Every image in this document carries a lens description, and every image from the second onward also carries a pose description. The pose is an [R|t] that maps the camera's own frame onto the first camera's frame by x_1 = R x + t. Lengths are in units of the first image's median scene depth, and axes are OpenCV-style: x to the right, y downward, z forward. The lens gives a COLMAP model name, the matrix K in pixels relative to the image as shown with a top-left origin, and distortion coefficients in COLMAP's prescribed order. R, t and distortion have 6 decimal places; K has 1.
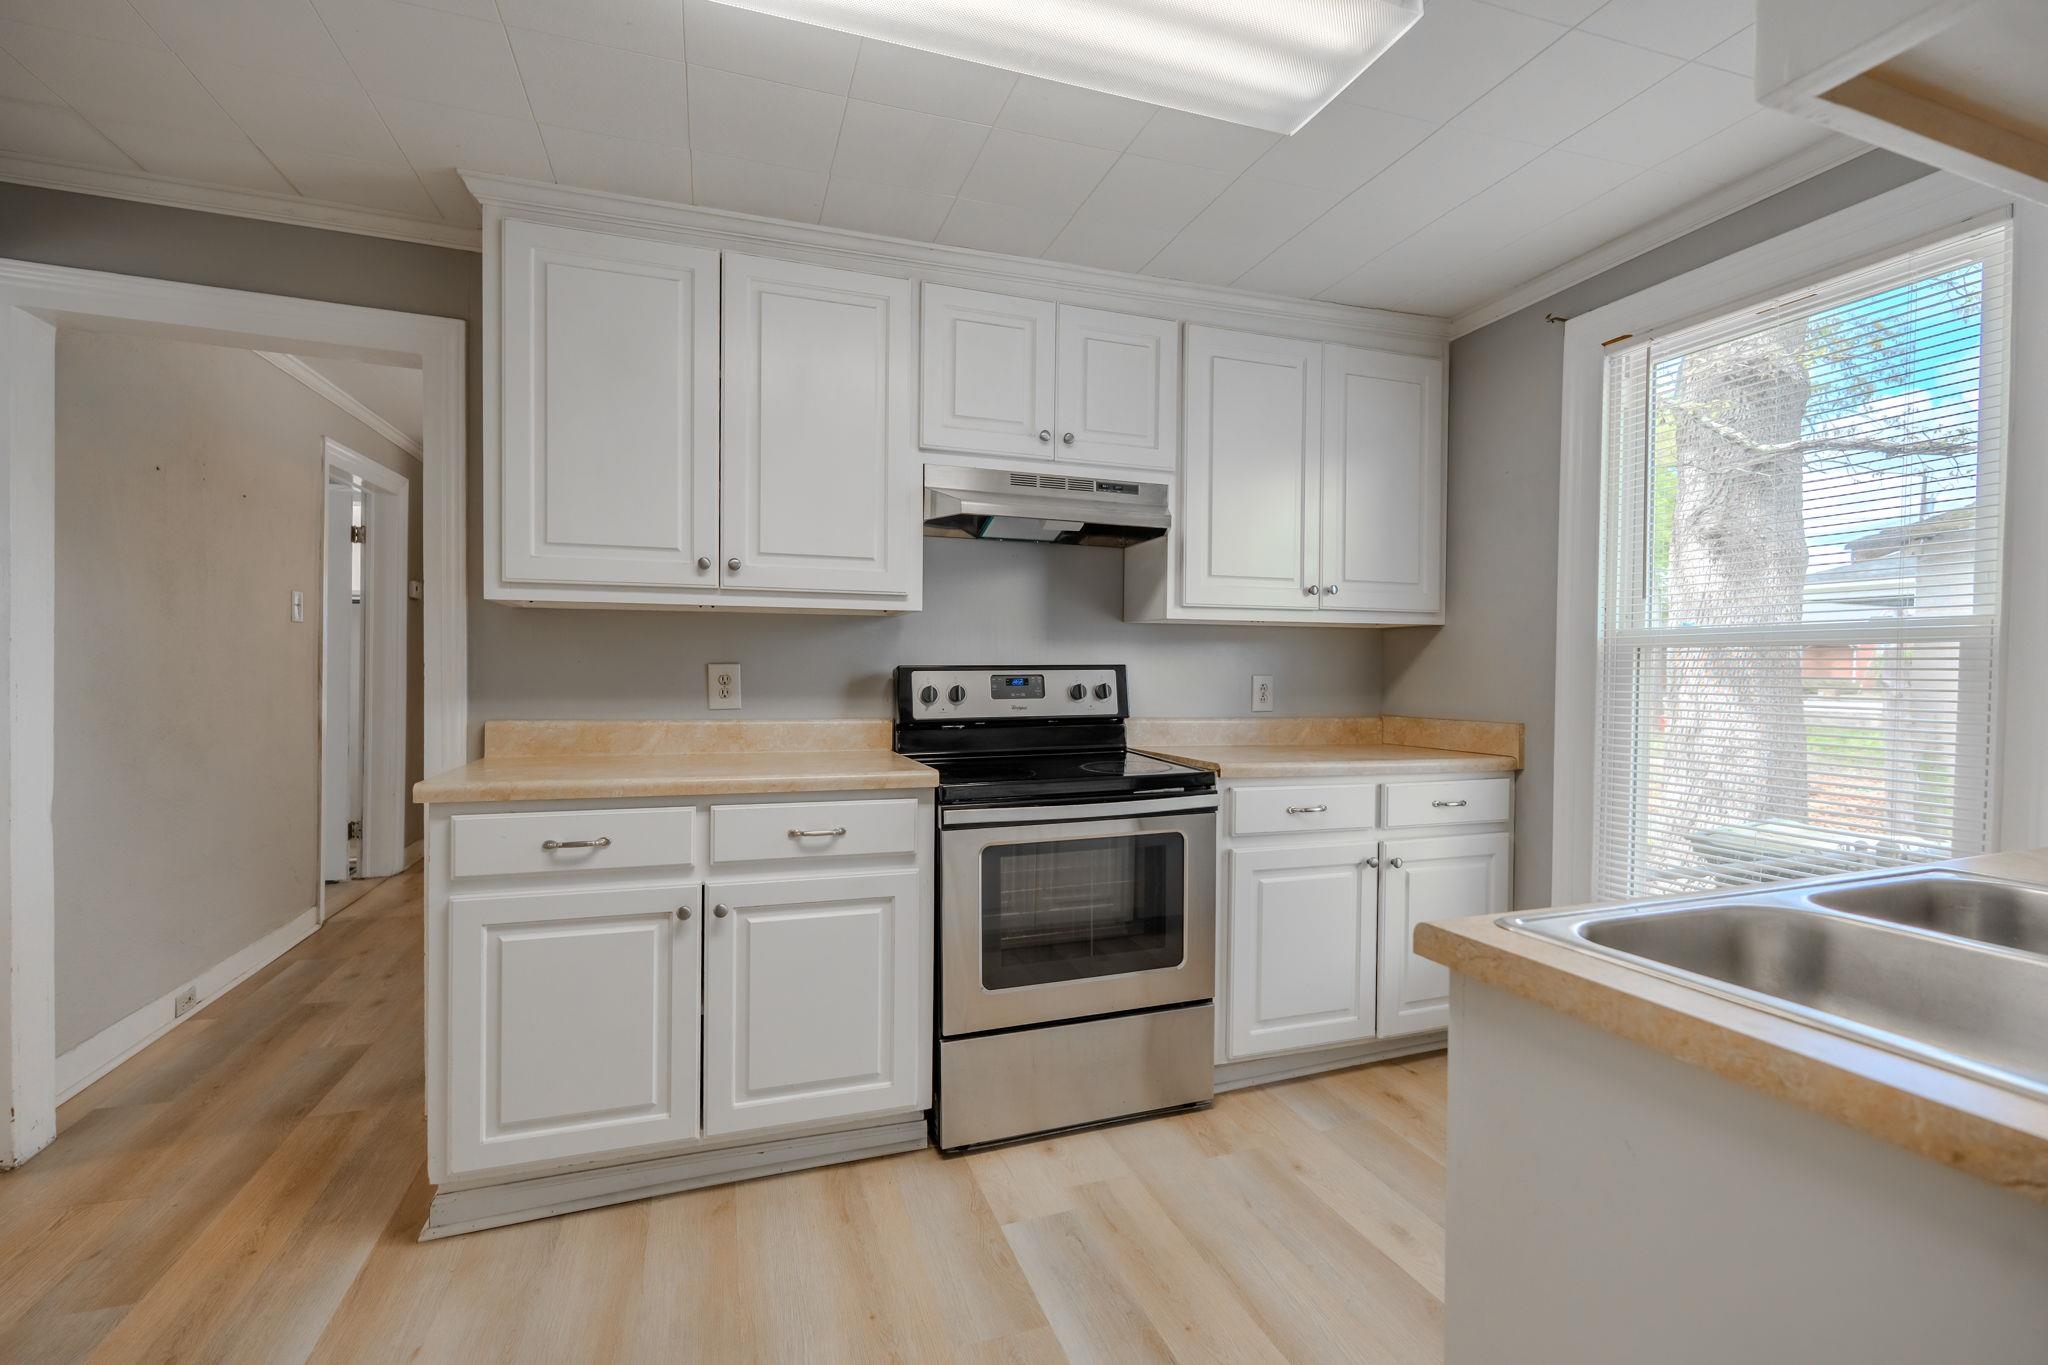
lens RADIAL K [[904.4, 0, 1018.2], [0, 904.4, 682.1], [0, 0, 1]] dist [-0.006327, -0.000007]
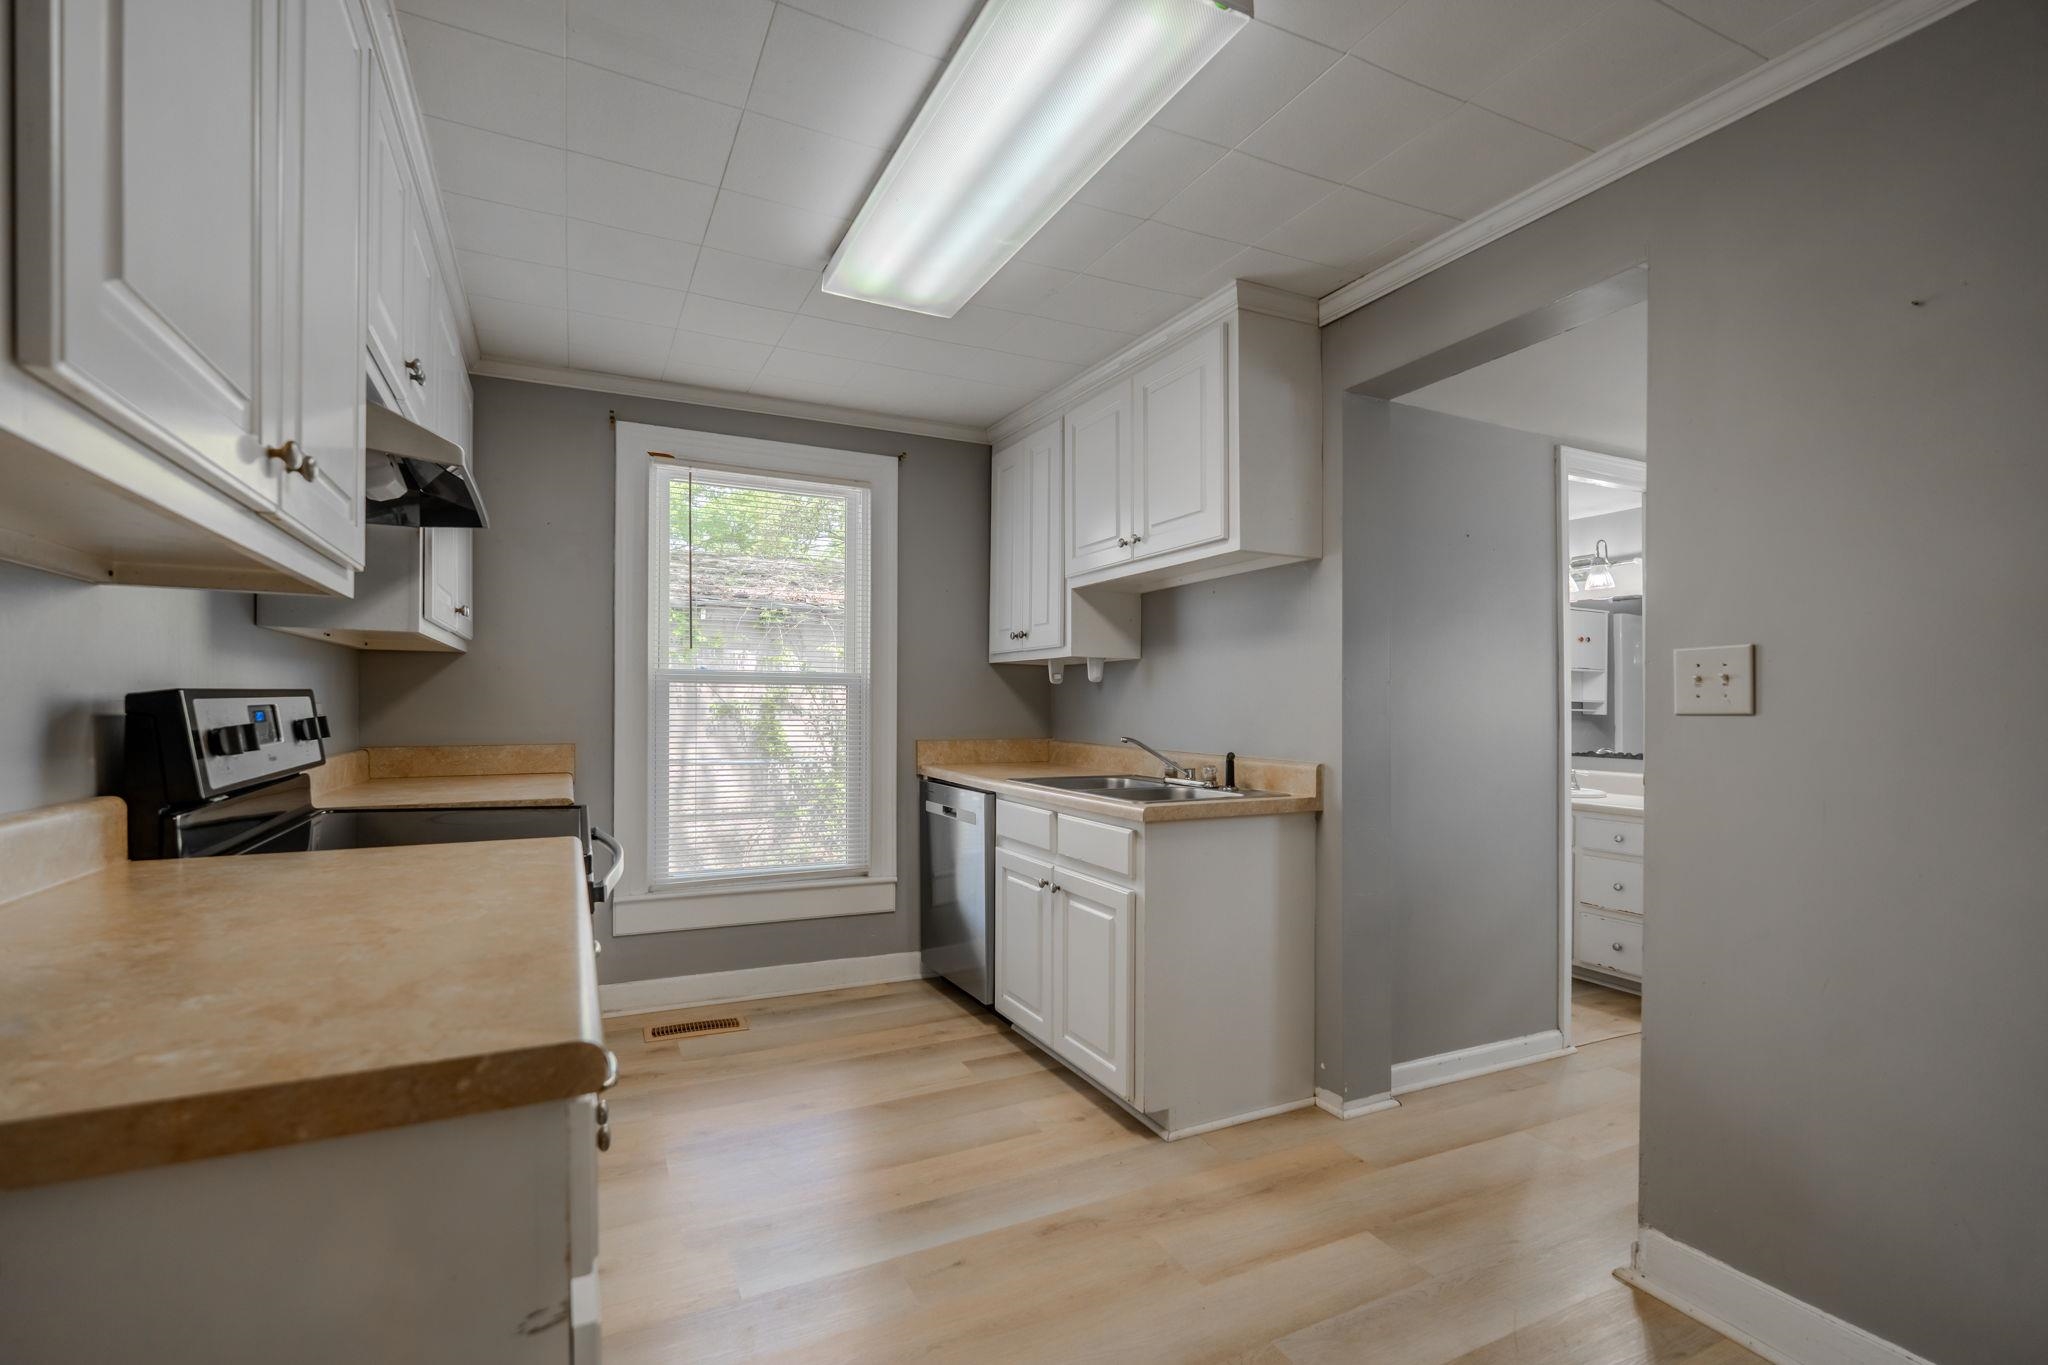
lens RADIAL K [[914.4, 0, 1014.7], [0, 914.4, 714.5], [0, 0, 1]] dist [-0.001169, -0.000030]
pose [[-0.129454, -0.016068, 0.991455, -0.766272], [0.005103, 0.999845, 0.016870, -0.009817], [-0.991572, 0.007244, -0.129352, 0.648359]]
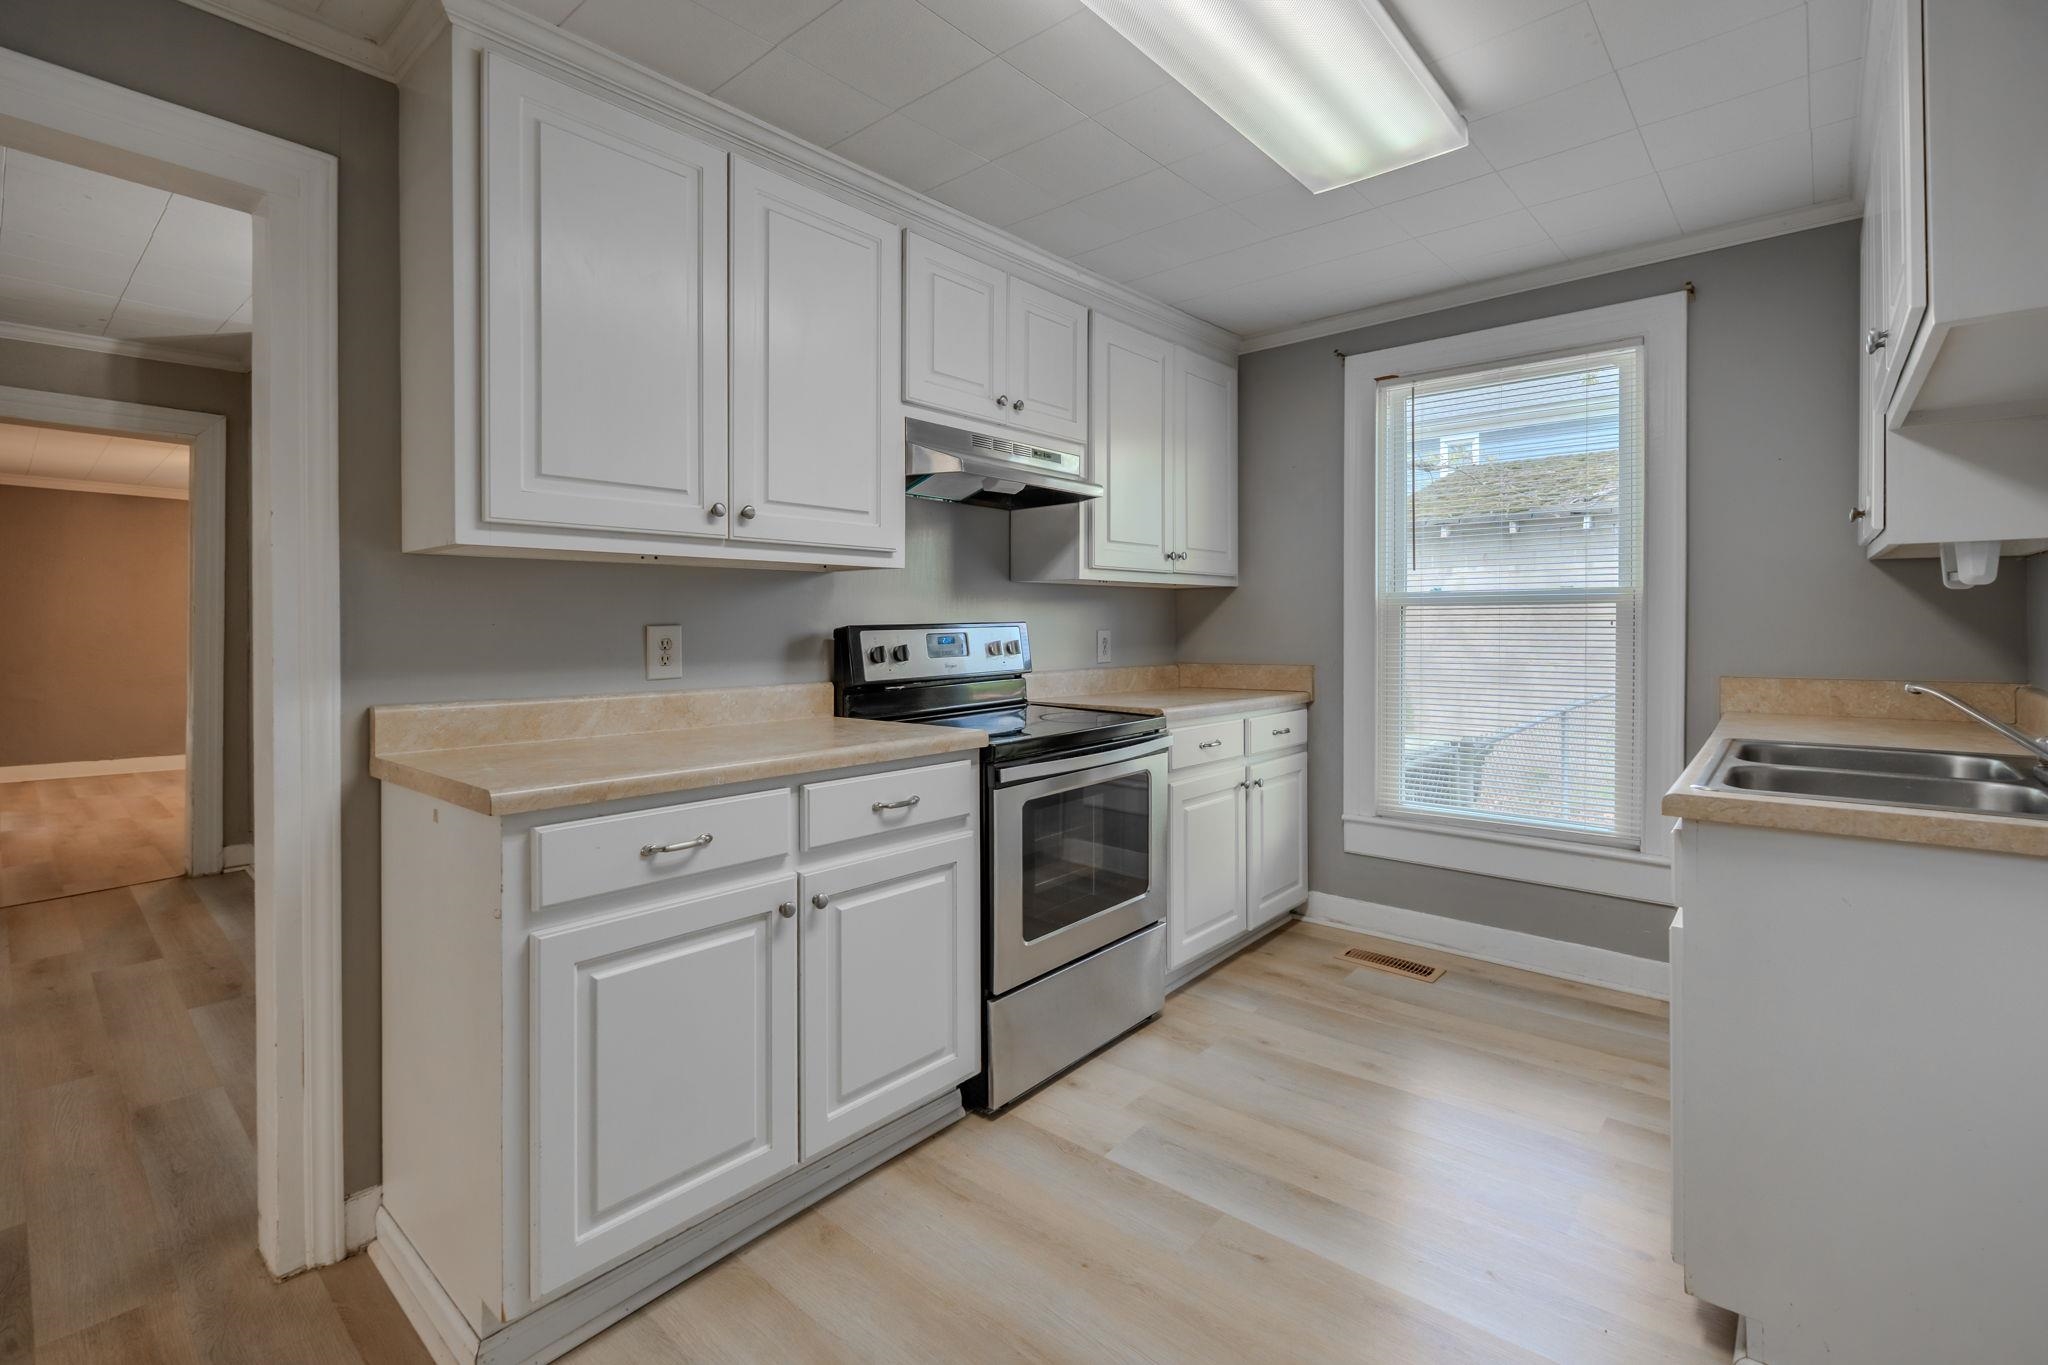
lens RADIAL K [[930.9, 0, 1021.1], [0, 930.9, 626.2], [0, 0, 1]] dist [-0.002770, -0.000216]
pose [[0.863696, -0.011523, 0.503882, -0.507427], [0.017066, 0.999834, -0.006388, -0.008823], [-0.503725, 0.014116, 0.863749, 0.079592]]
